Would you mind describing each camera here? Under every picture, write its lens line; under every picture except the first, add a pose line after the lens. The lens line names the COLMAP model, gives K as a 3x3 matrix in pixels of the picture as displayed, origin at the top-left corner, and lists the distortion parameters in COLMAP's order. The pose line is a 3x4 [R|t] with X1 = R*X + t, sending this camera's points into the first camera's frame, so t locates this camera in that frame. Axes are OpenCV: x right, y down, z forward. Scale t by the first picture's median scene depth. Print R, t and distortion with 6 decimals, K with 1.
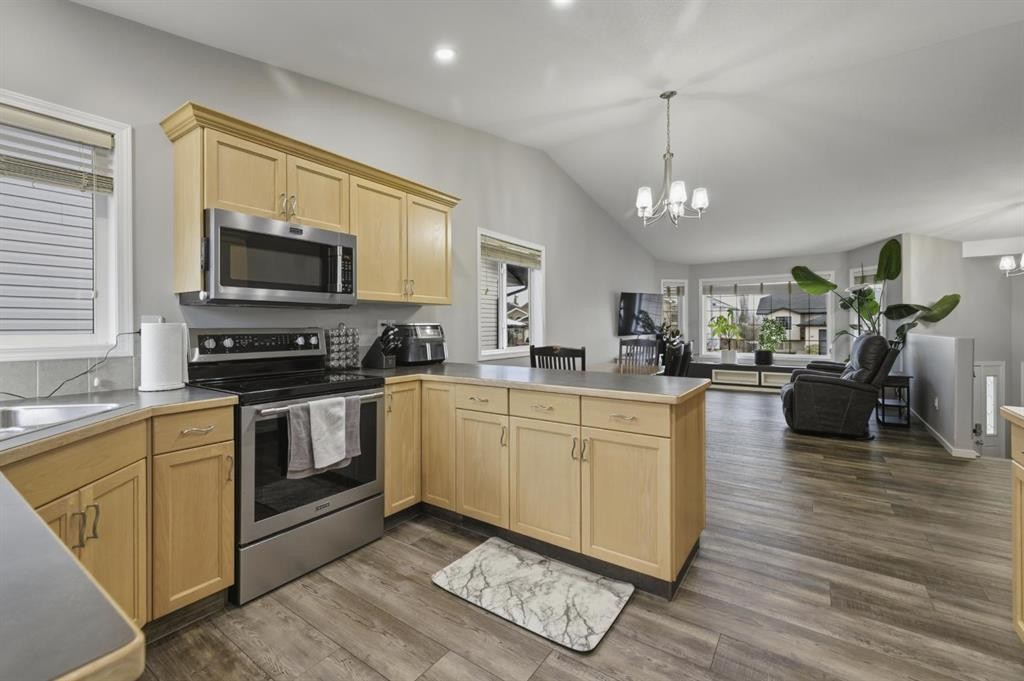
lens RADIAL K [[443.4, 0, 512.8], [0, 443.4, 334.6], [0, 0, 1]] dist [0.002360, 0.000269]
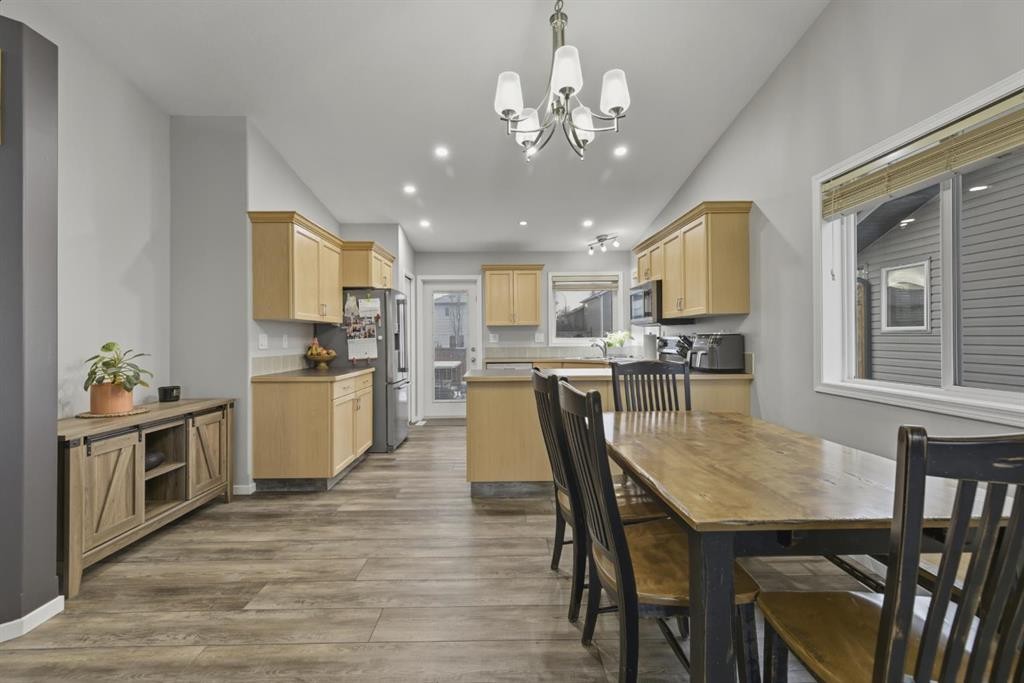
lens RADIAL K [[443.4, 0, 510.2], [0, 443.4, 338.8], [0, 0, 1]] dist [0.002360, 0.000269]
pose [[-0.811471, 0.005454, -0.584368, 1.001120], [0.002646, 0.999980, 0.005659, -0.026547], [0.584387, 0.003046, -0.811469, 1.944993]]
